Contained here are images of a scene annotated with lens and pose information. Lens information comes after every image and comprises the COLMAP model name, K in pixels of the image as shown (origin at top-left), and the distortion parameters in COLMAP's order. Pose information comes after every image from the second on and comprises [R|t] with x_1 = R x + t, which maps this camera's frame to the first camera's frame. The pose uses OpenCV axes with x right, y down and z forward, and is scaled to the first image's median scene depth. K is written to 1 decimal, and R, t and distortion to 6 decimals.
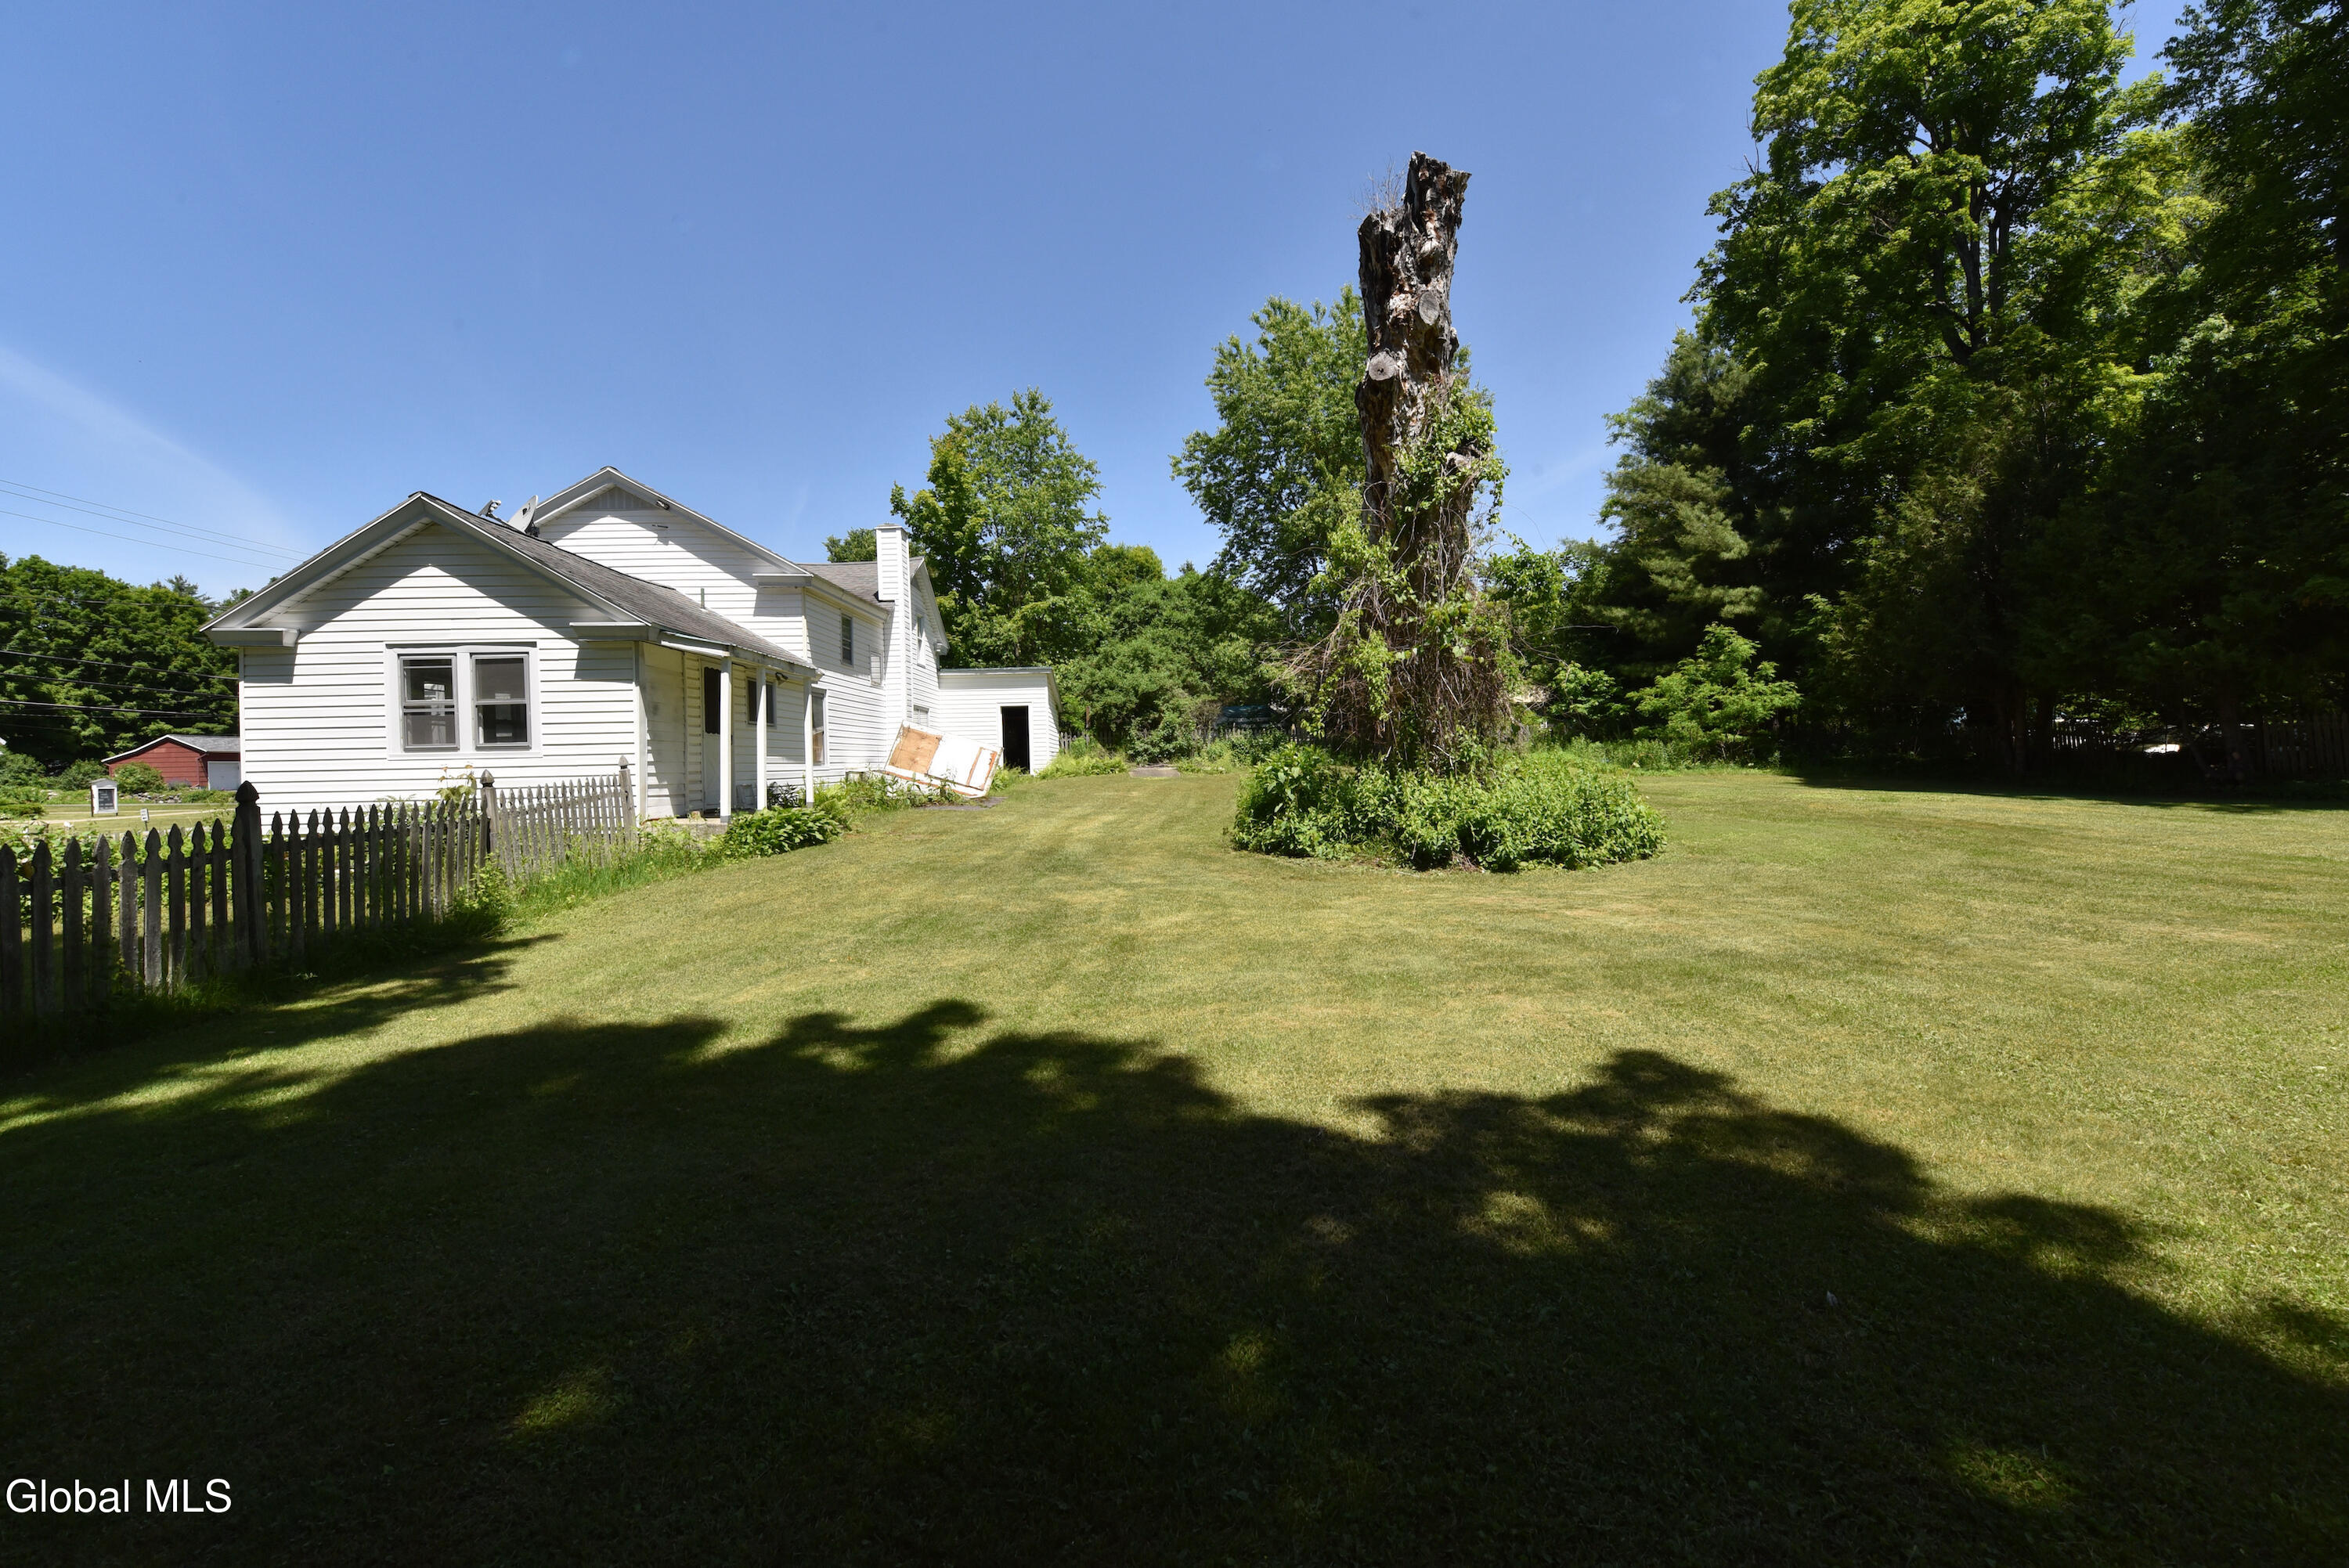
lens RADIAL K [[904.6, 0, 1181.5], [0, 904.6, 780.3], [0, 0, 1]] dist [-0.018170, -0.000325]
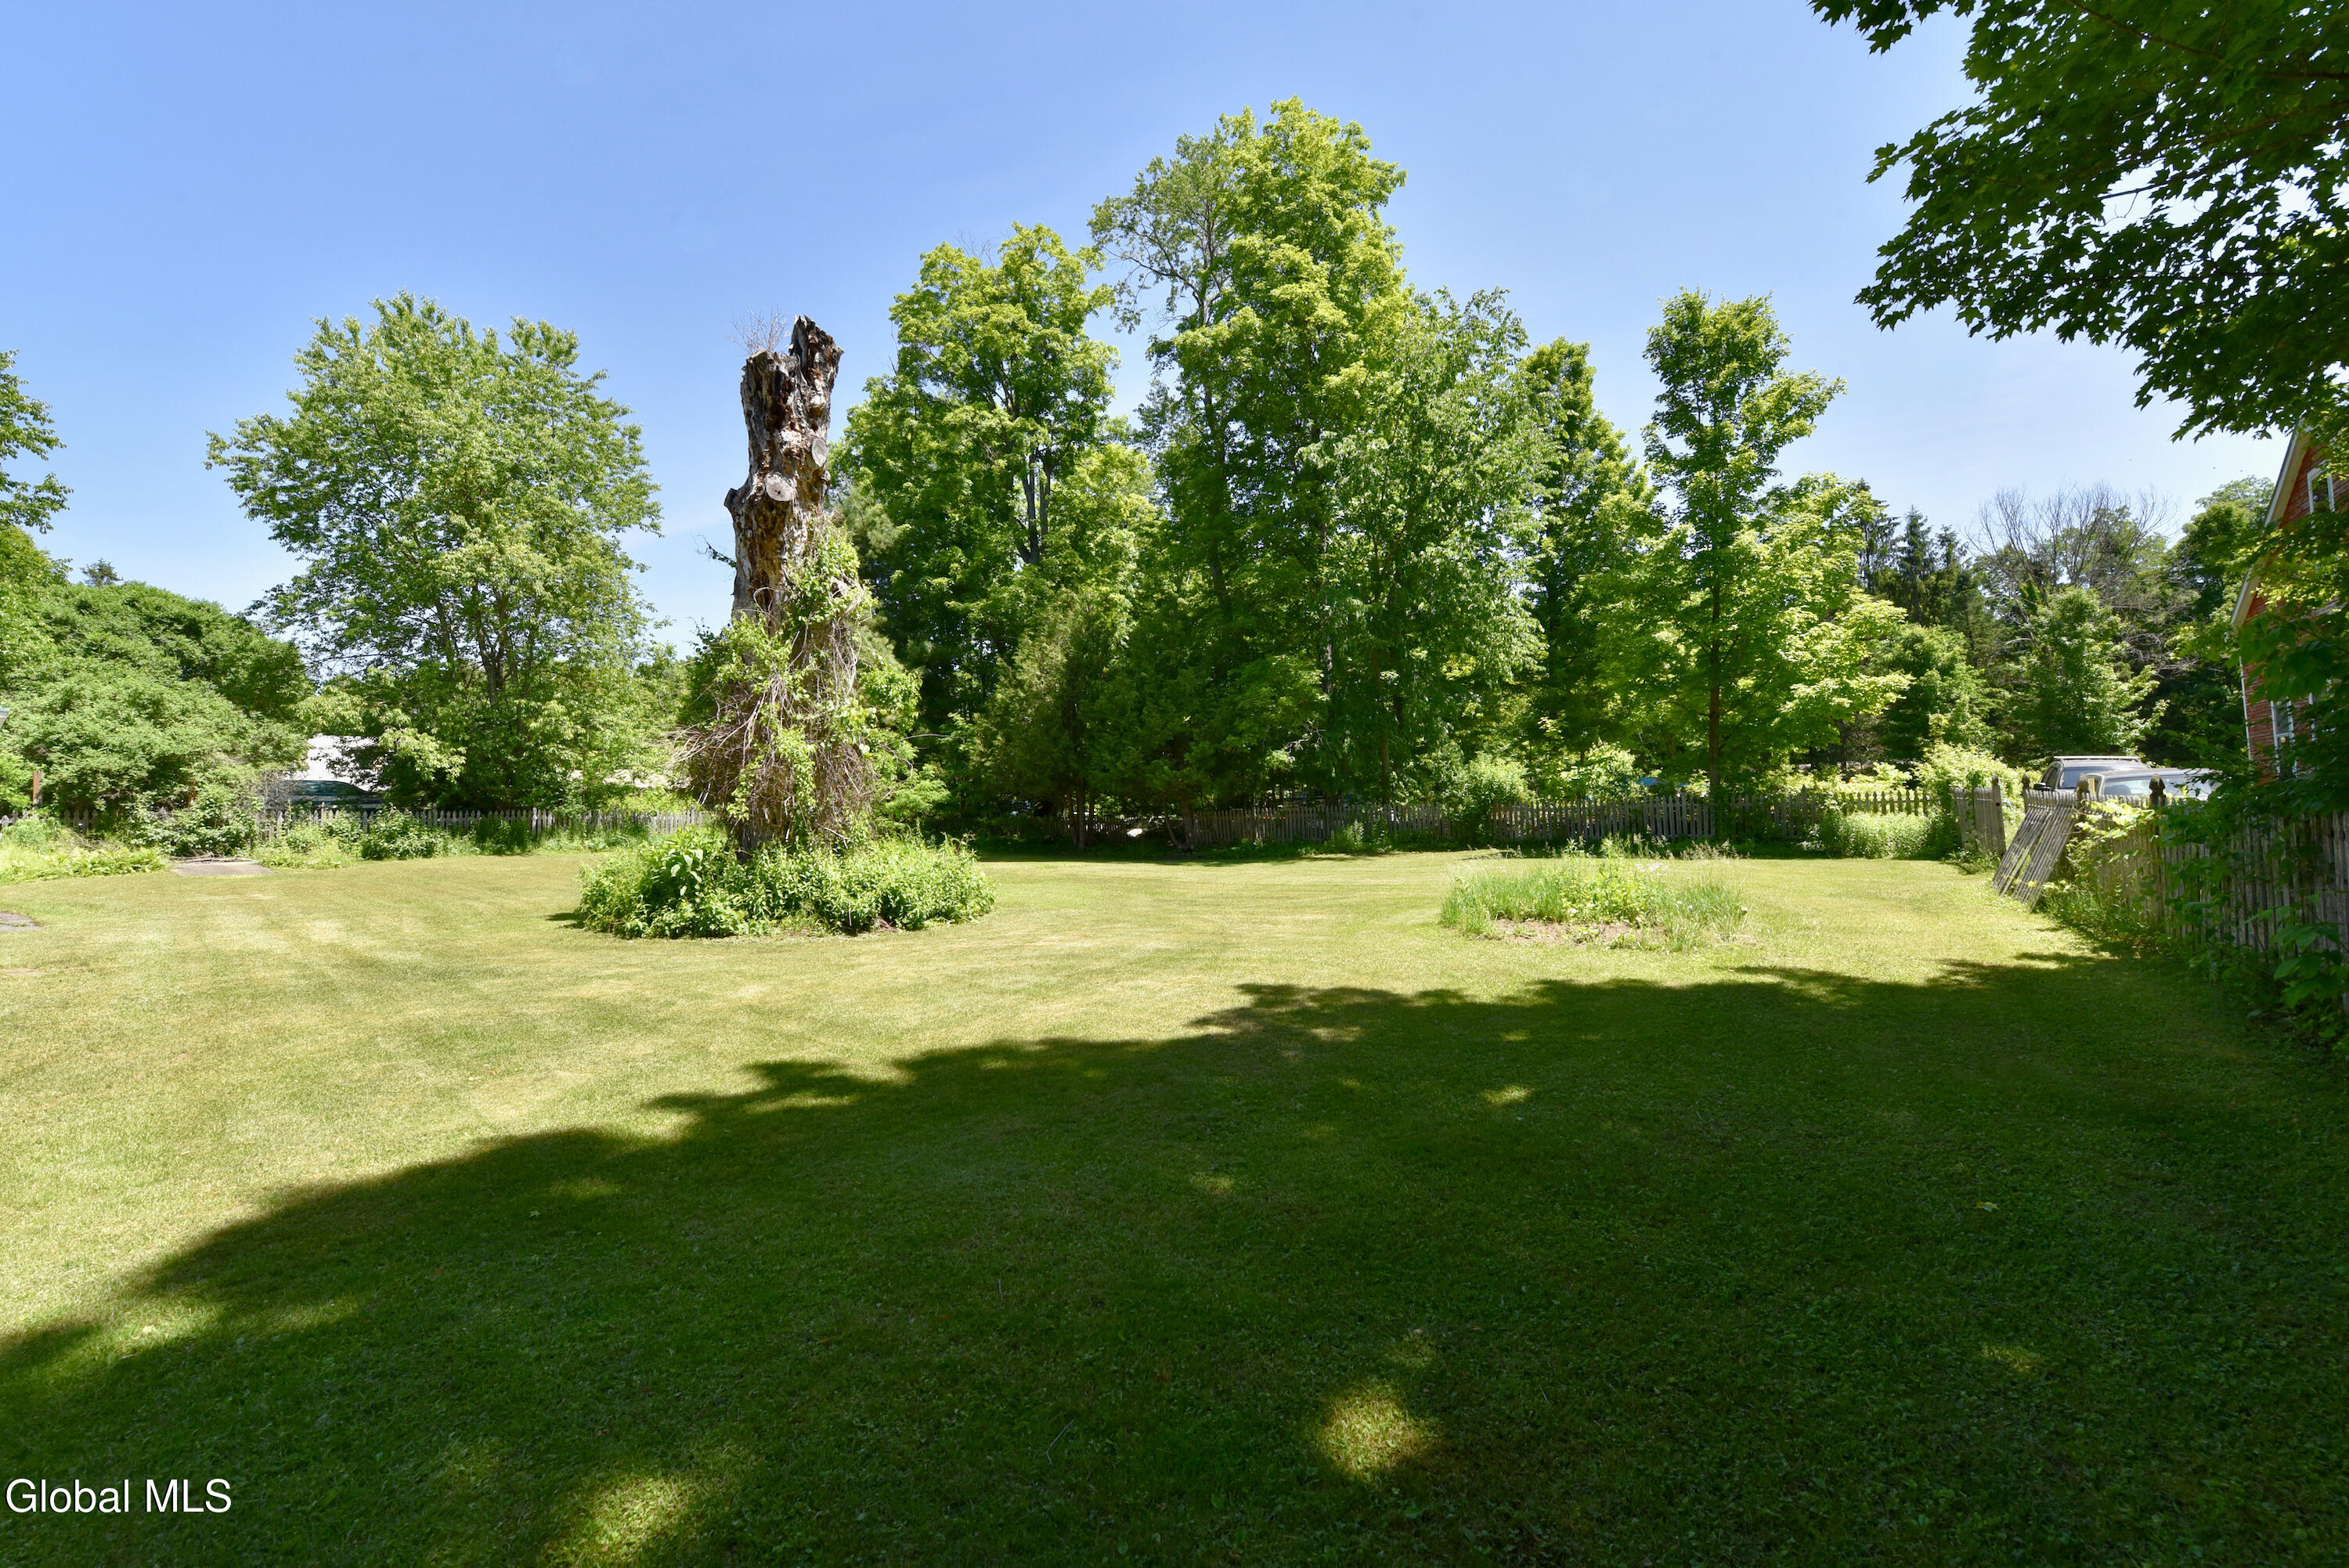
lens RADIAL K [[904.6, 0, 1130.7], [0, 904.6, 786.0], [0, 0, 1]] dist [-0.018170, -0.000325]
pose [[0.626849, 0.037372, 0.778244, -0.154402], [0.033080, 0.996672, -0.074506, 0.002462], [-0.778438, 0.072448, 0.623527, -0.004137]]
